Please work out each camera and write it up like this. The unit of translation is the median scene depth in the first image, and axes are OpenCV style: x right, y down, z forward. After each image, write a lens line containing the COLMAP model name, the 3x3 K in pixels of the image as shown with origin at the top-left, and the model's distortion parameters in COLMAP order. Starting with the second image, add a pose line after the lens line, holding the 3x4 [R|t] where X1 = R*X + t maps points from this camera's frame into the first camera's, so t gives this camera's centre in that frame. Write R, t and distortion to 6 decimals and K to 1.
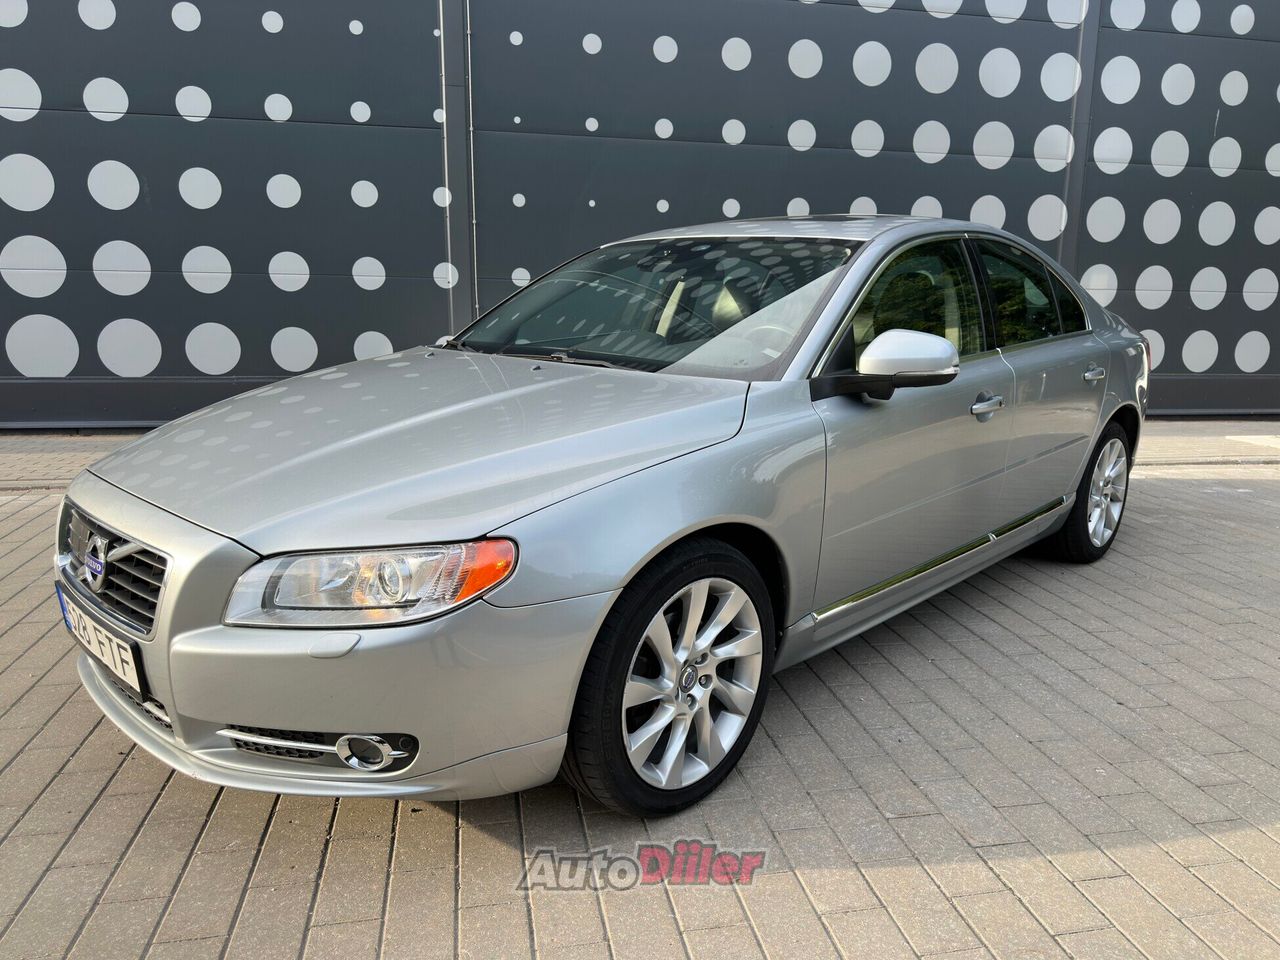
lens RADIAL K [[903.4, 0, 643.4], [0, 903.4, 485.0], [0, 0, 1]] dist [0.024186, -0.032643]
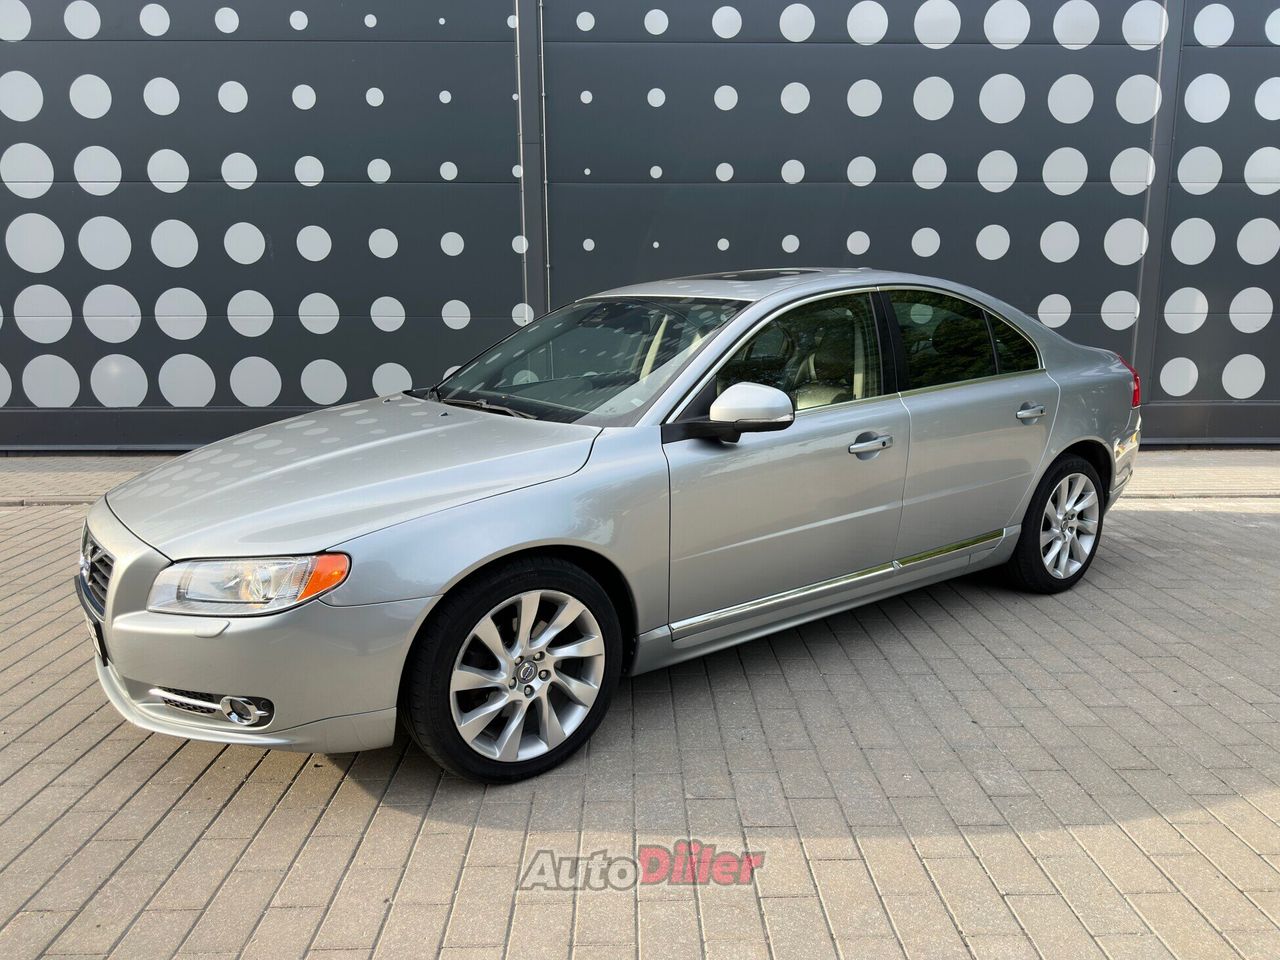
lens RADIAL K [[903.4, 0, 643.2], [0, 903.4, 484.4], [0, 0, 1]] dist [0.024186, -0.032643]
pose [[0.984911, 0.014001, -0.172494, 0.290574], [-0.017714, 0.999643, -0.020003, -0.012651], [0.172152, 0.022756, 0.984808, -0.127758]]
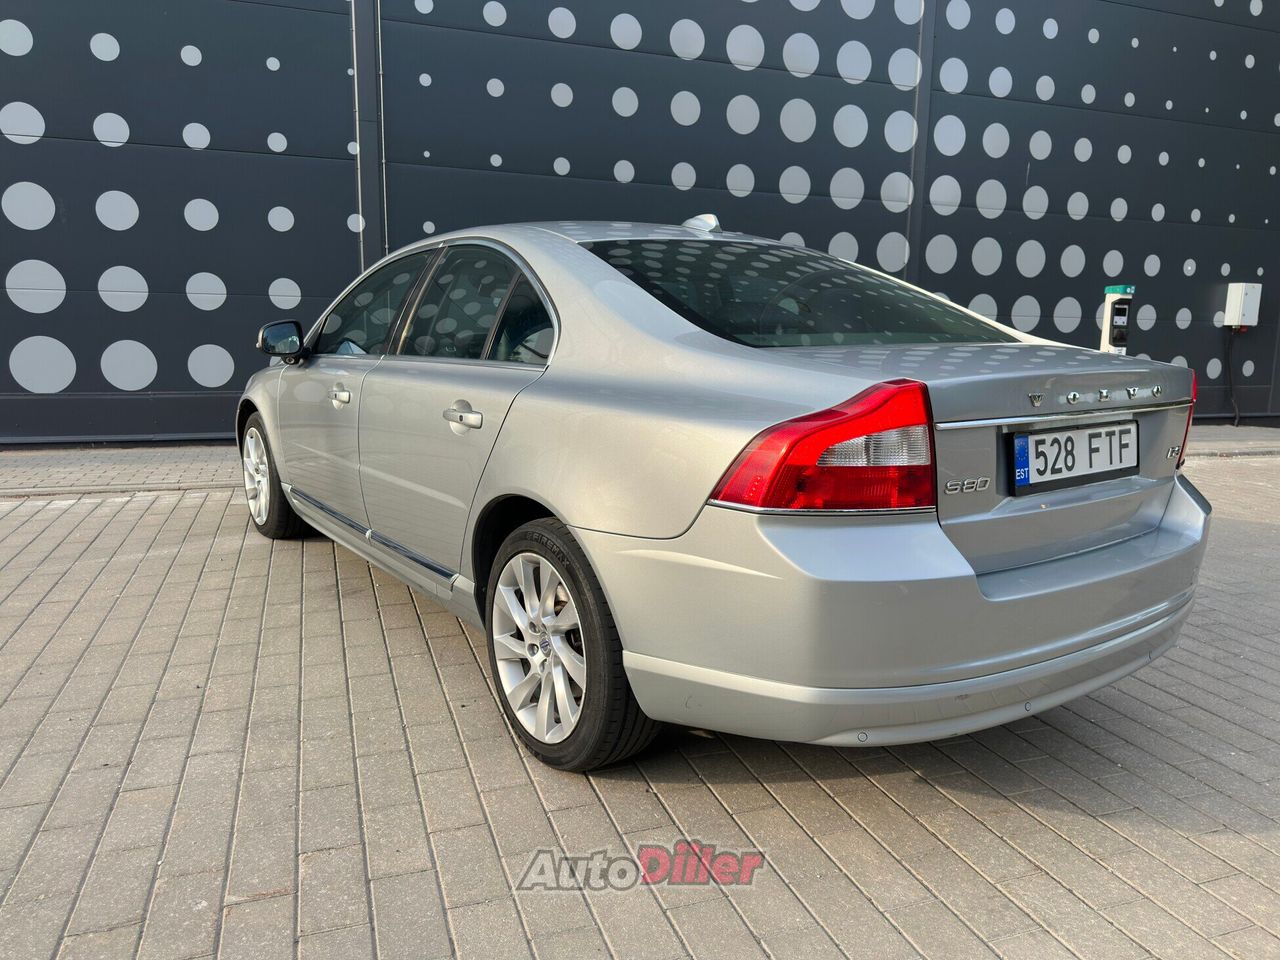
lens RADIAL K [[903.4, 0, 638.8], [0, 903.4, 483.4], [0, 0, 1]] dist [0.024186, -0.032643]
pose [[0.989241, -0.020482, 0.144856, -0.130522], [0.024357, 0.999390, -0.025026, 0.055459], [-0.144255, 0.028285, 0.989136, -0.229294]]
